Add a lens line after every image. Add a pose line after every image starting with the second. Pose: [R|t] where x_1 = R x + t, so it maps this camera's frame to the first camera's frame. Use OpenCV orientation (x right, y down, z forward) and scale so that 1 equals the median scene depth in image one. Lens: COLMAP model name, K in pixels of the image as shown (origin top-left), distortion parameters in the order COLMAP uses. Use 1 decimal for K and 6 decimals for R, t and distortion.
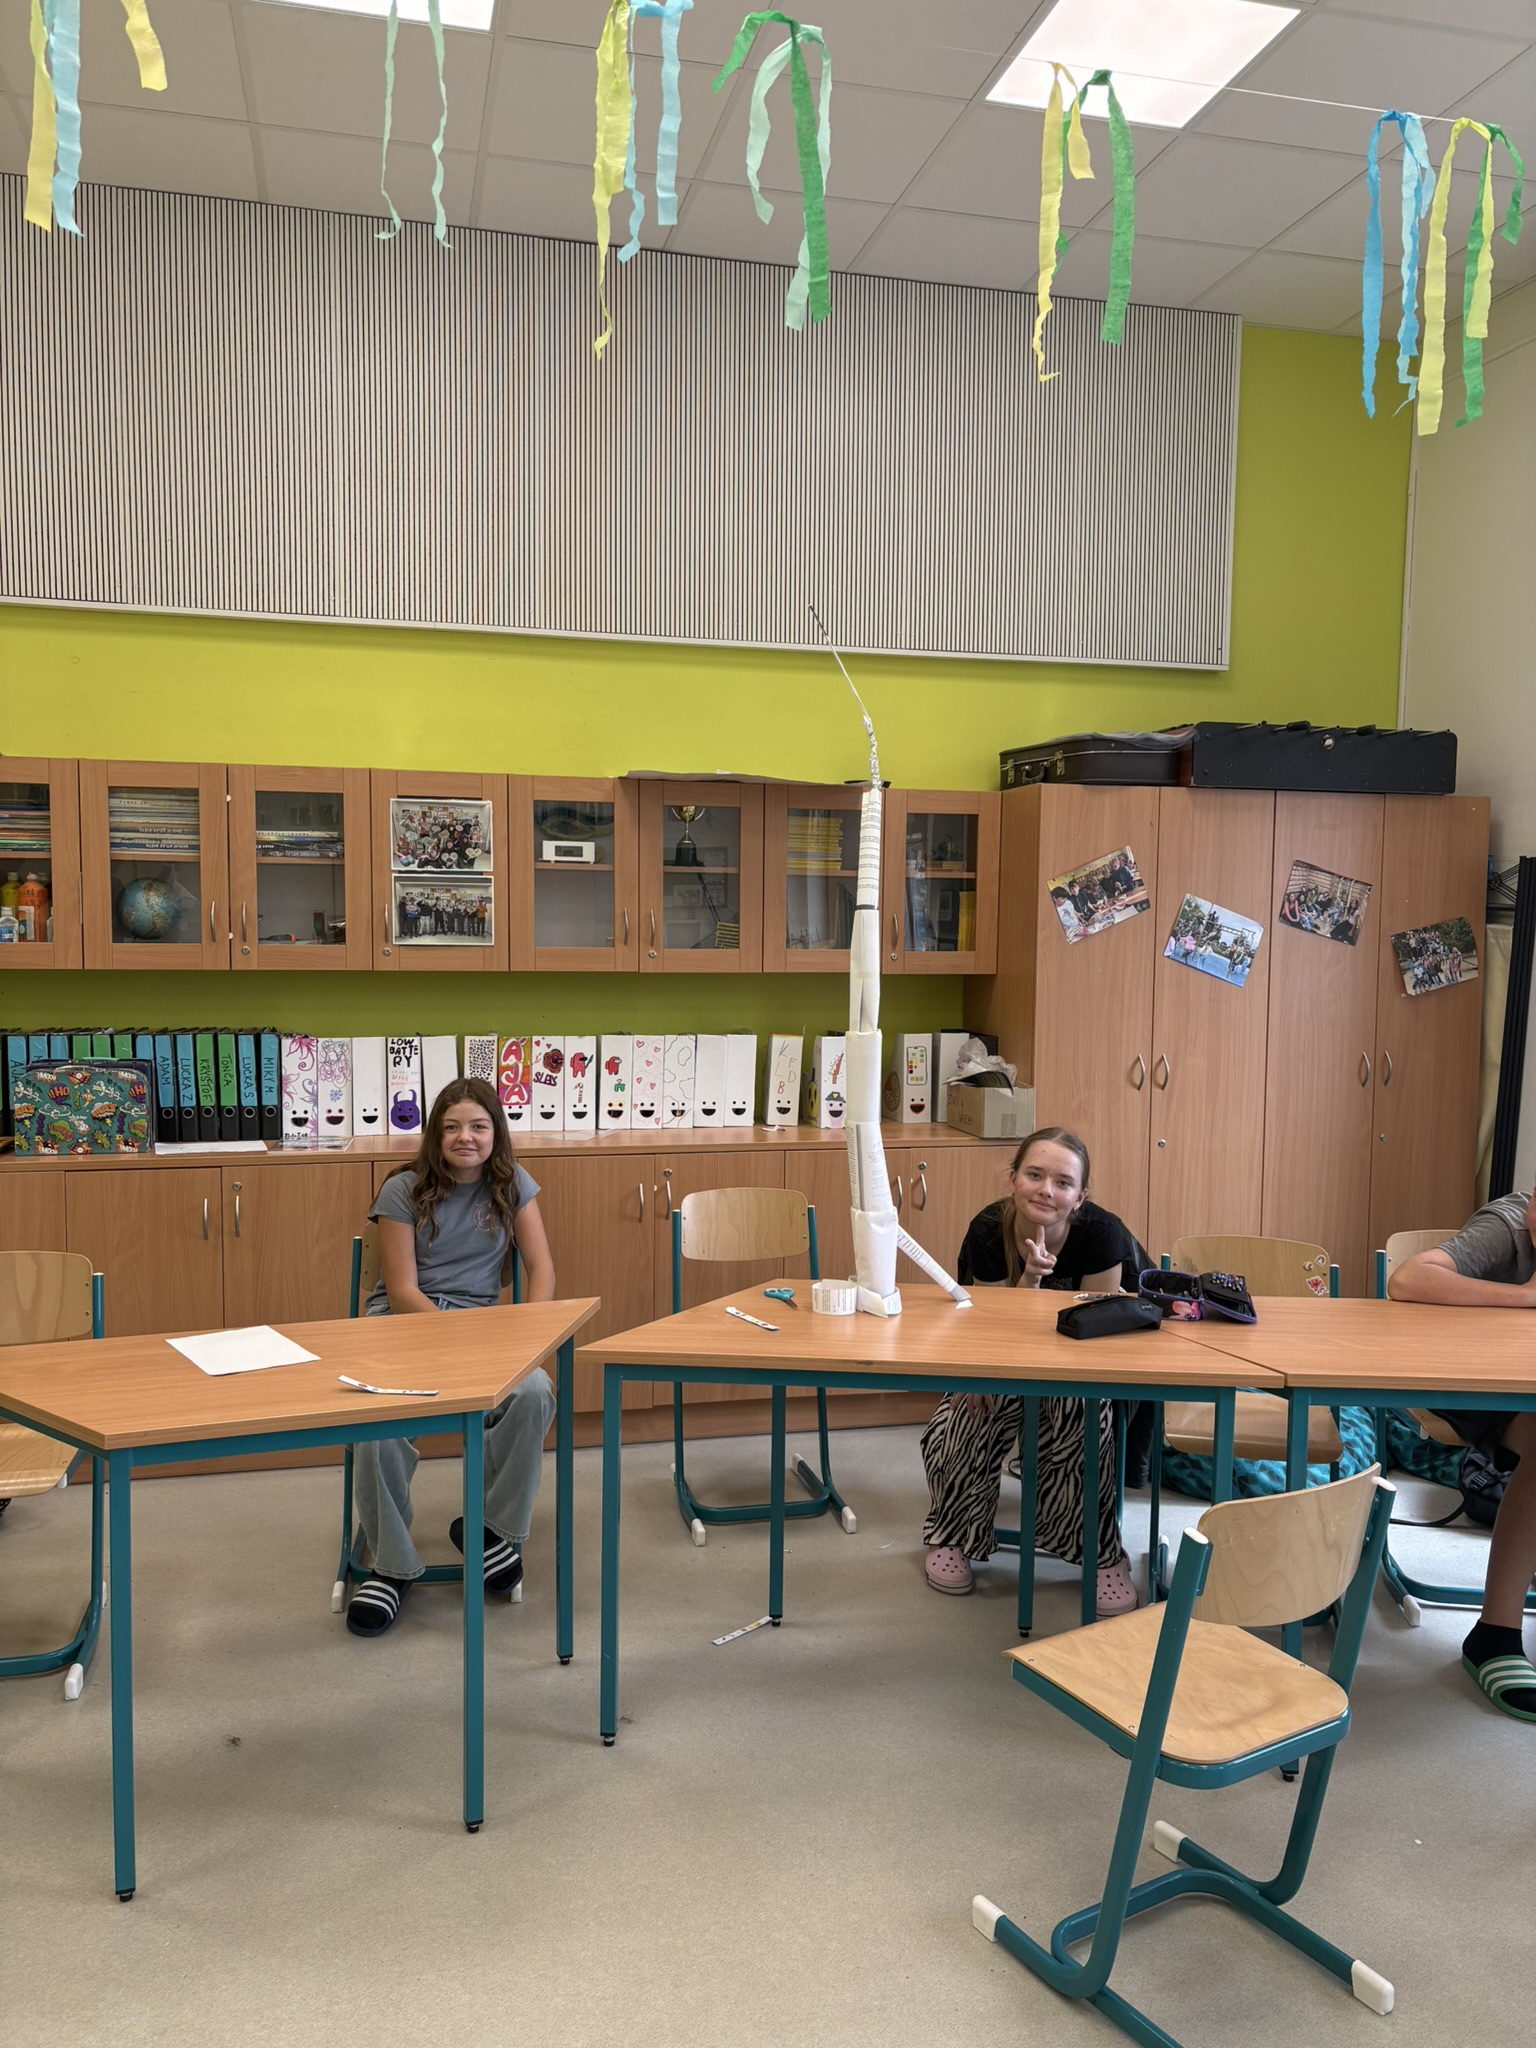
lens RADIAL K [[1541.9, 0, 770.1], [0, 1541.9, 1034.1], [0, 0, 1]] dist [0.055326, -0.066807]
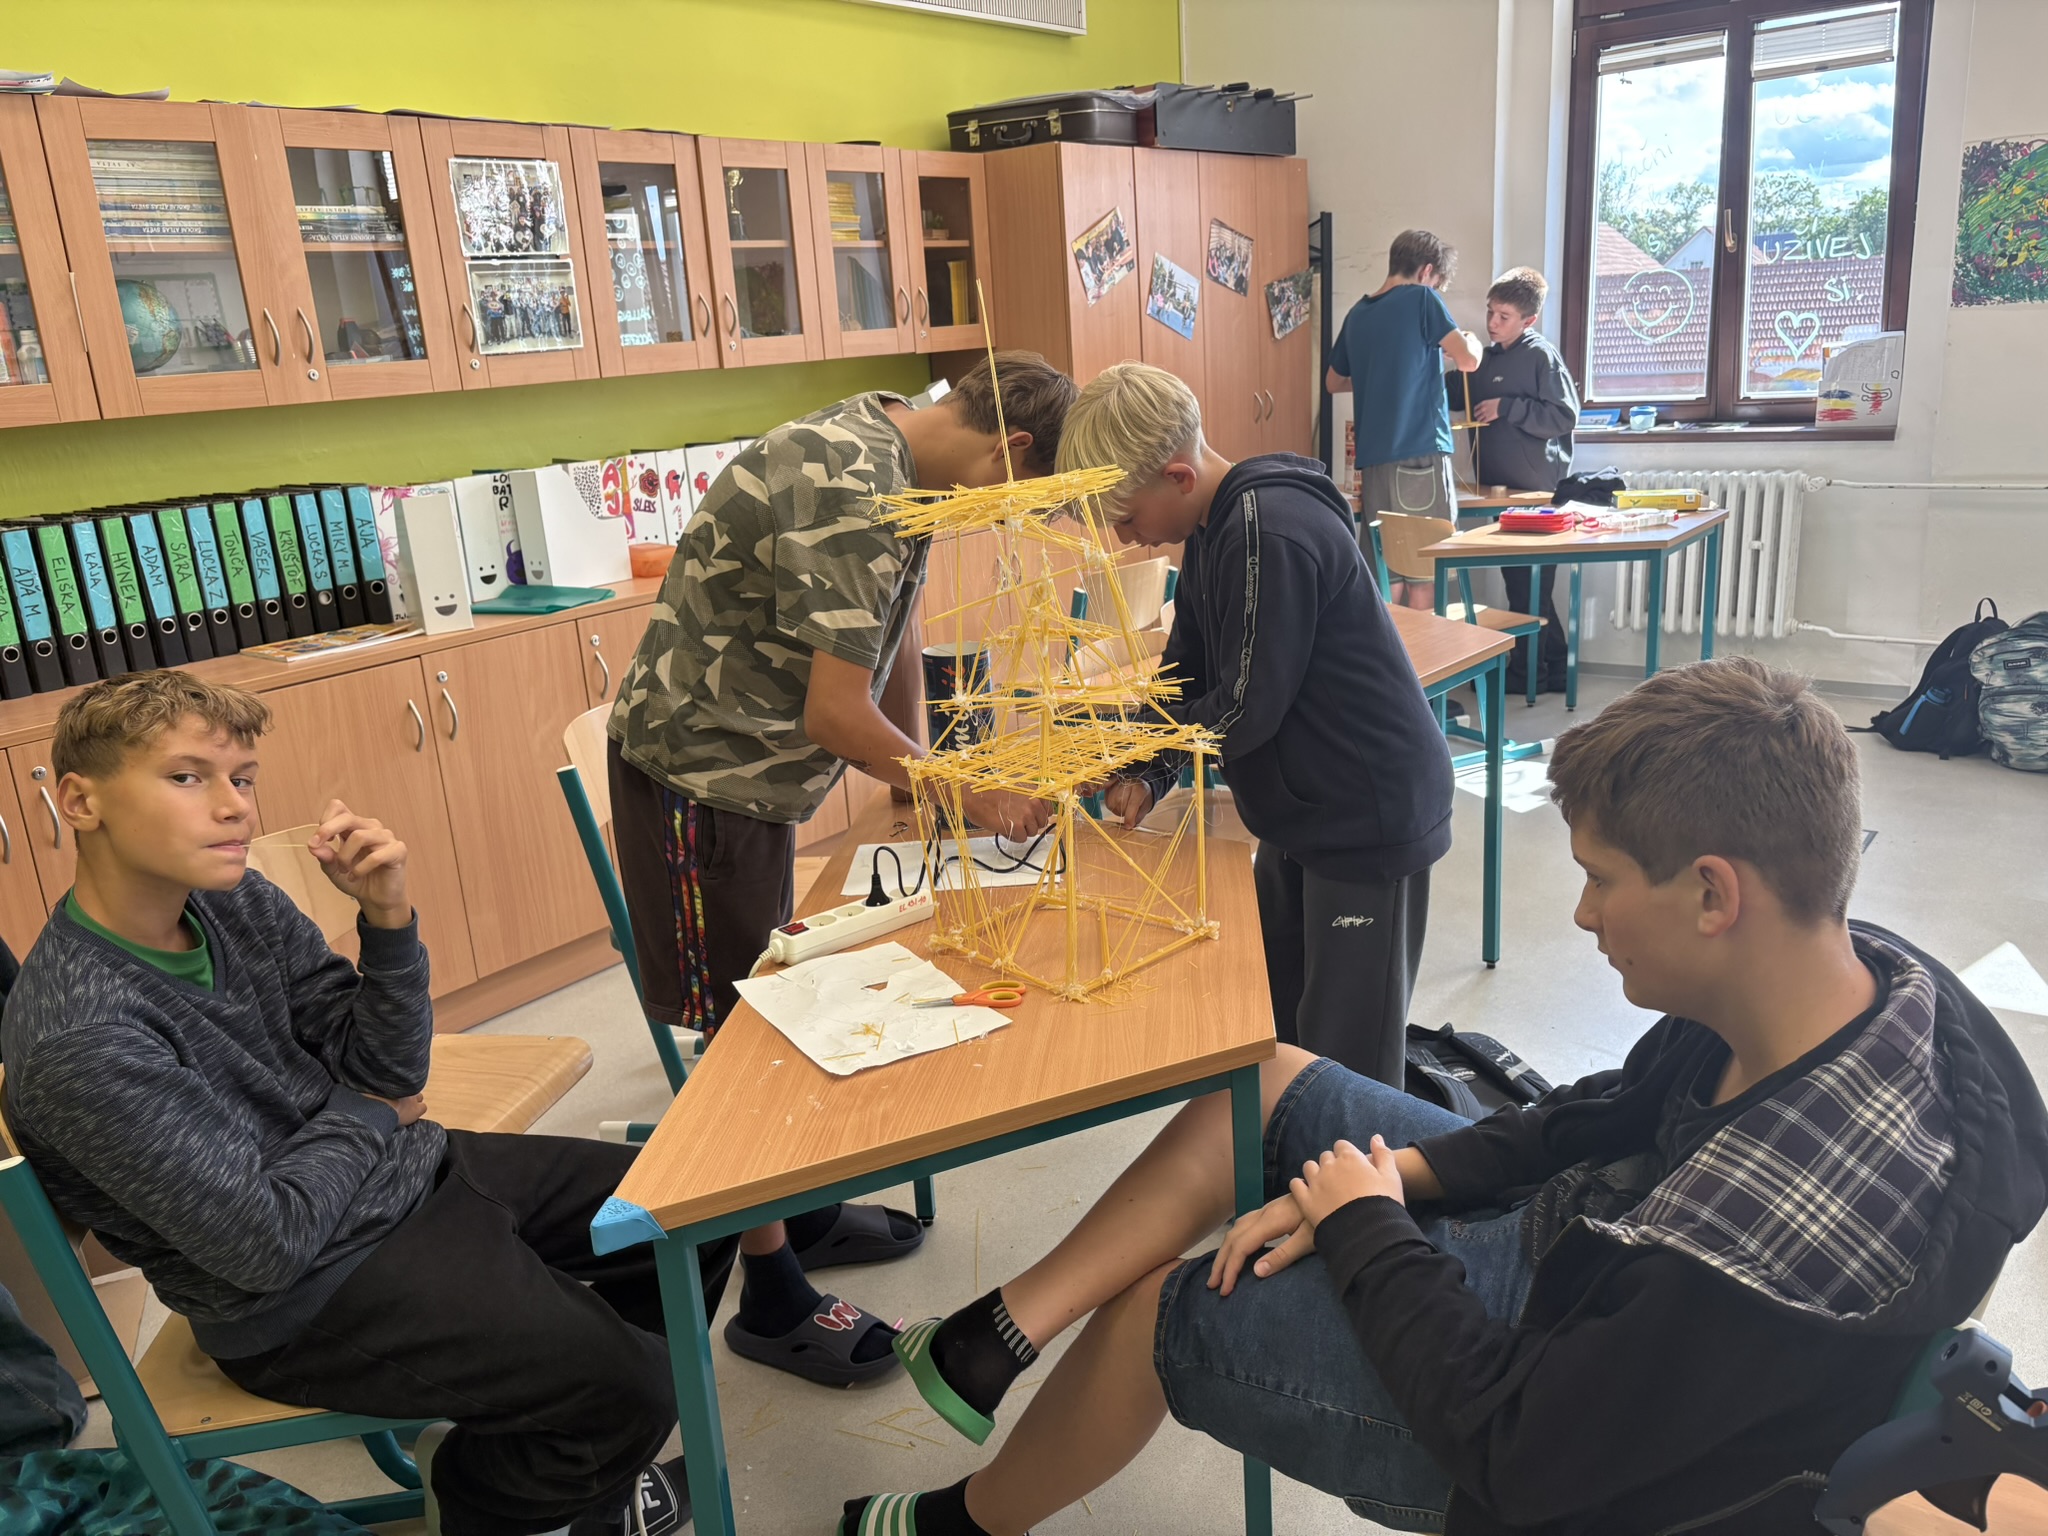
lens RADIAL K [[1541.9, 0, 1018.1], [0, 1541.9, 749.4], [0, 0, 1]] dist [0.055326, -0.066807]
pose [[0.784693, -0.226235, 0.577127, -0.512514], [0.119865, 0.968828, 0.216807, -0.001516], [-0.608186, -0.100949, 0.787350, 0.179877]]
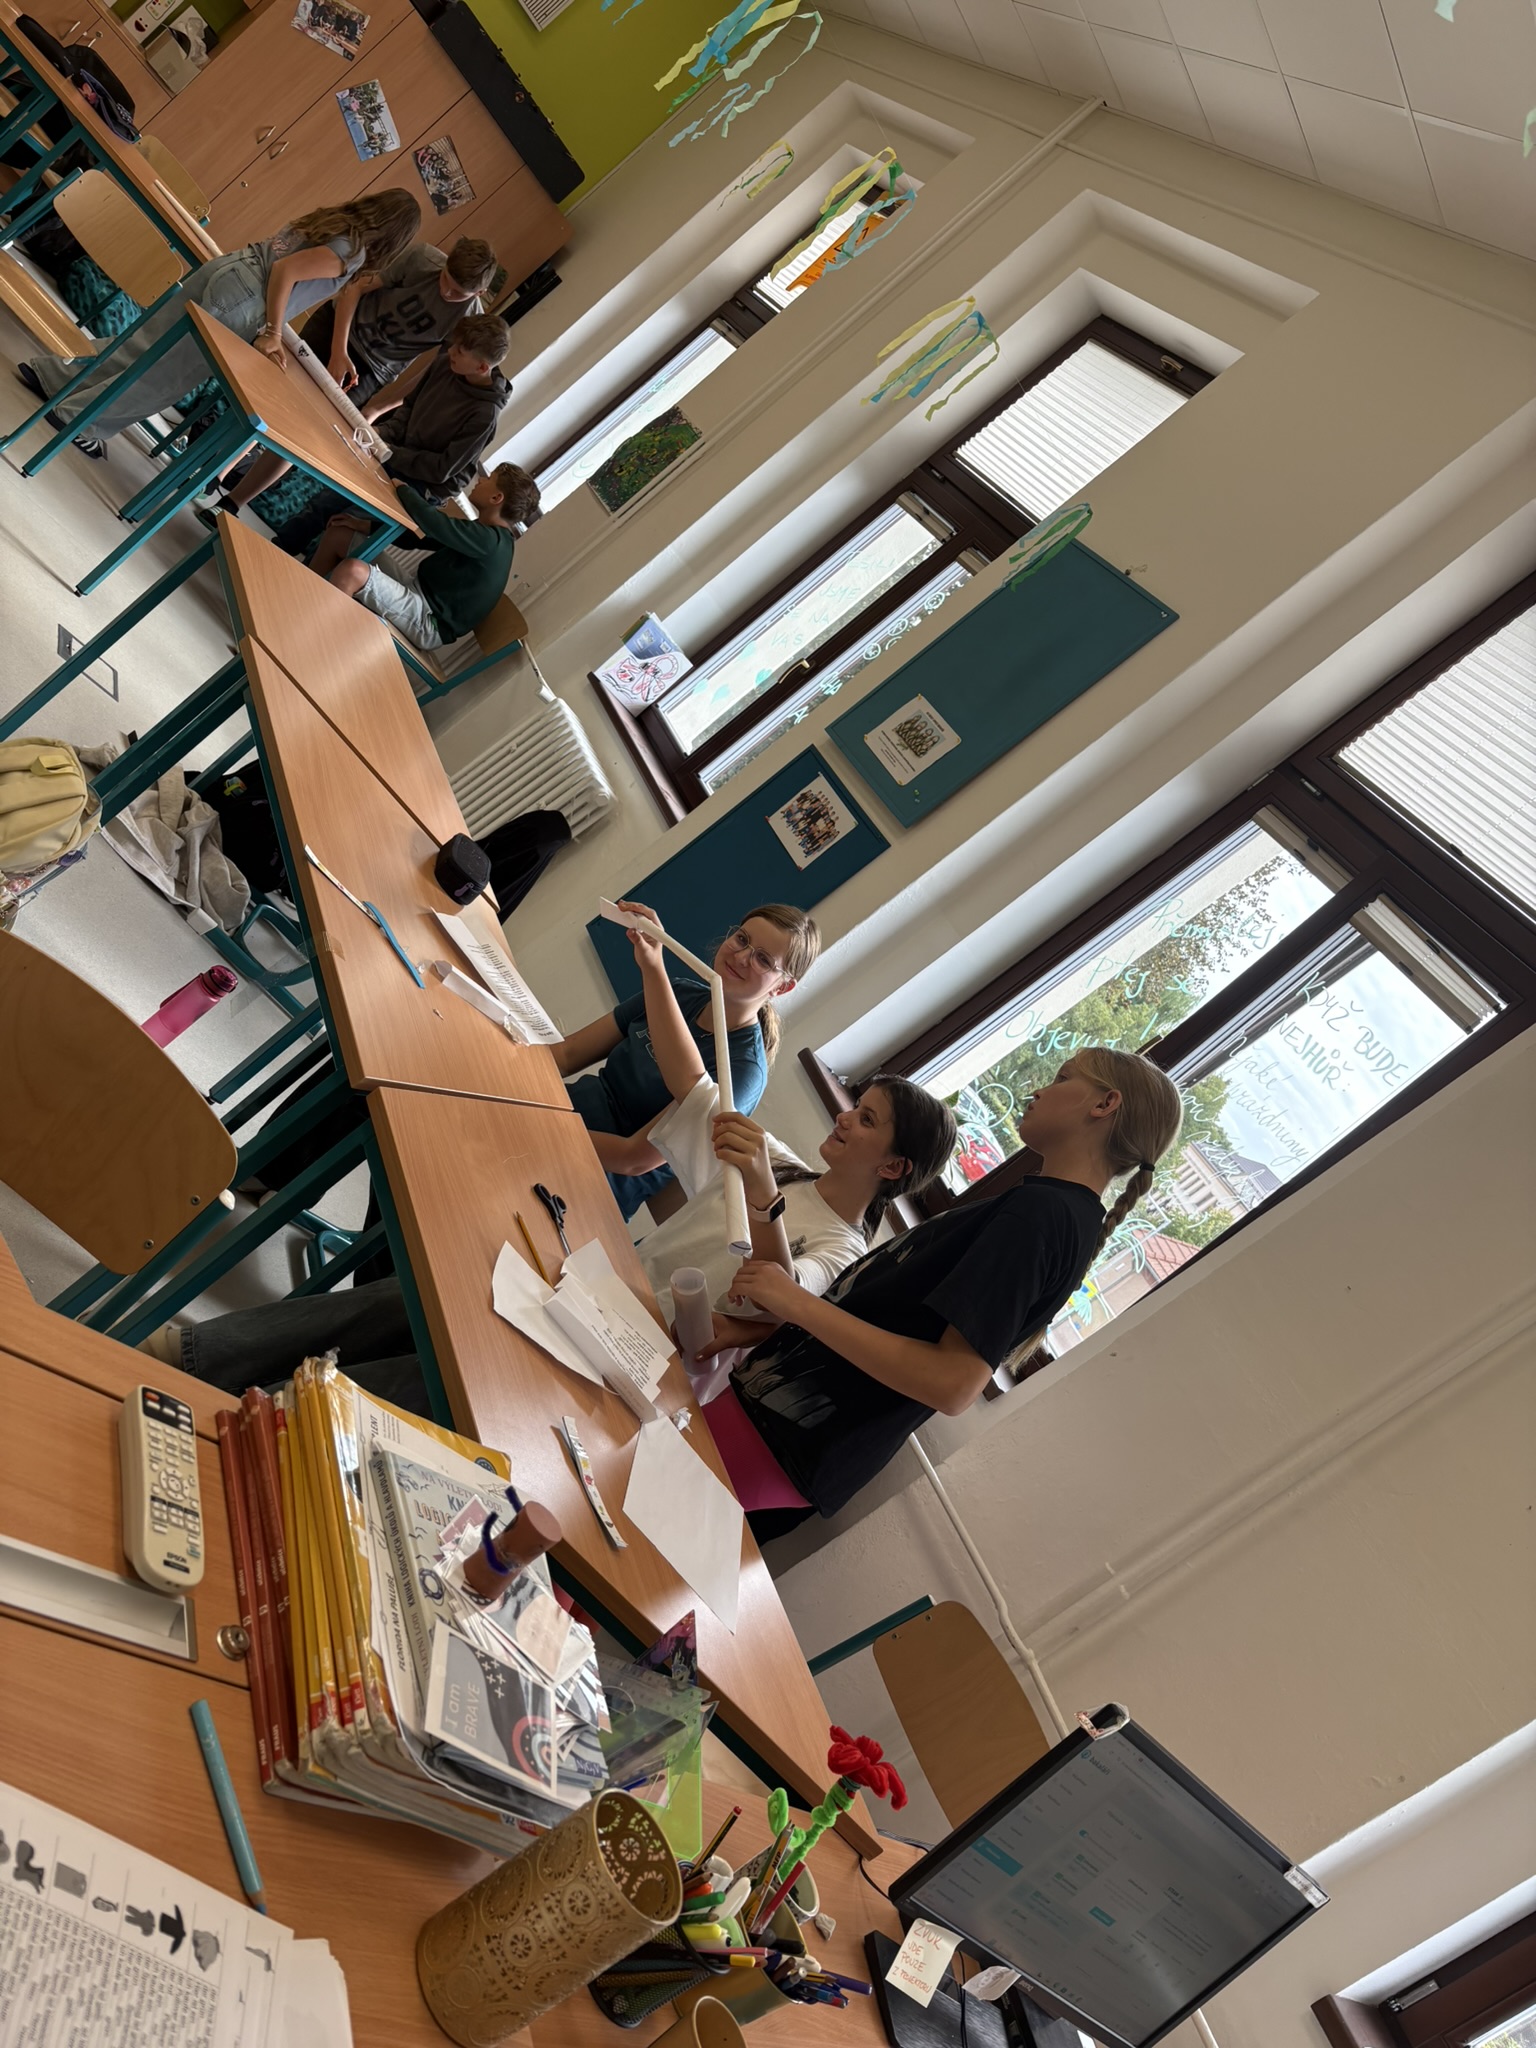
lens RADIAL K [[1541.9, 0, 766.1], [0, 1541.9, 1025.7], [0, 0, 1]] dist [0.055326, -0.066807]
pose [[0.608842, 0.646461, 0.459782, 0.402229], [-0.757342, 0.646167, 0.094348, 0.074021], [-0.236104, -0.405656, 0.883005, -0.794304]]
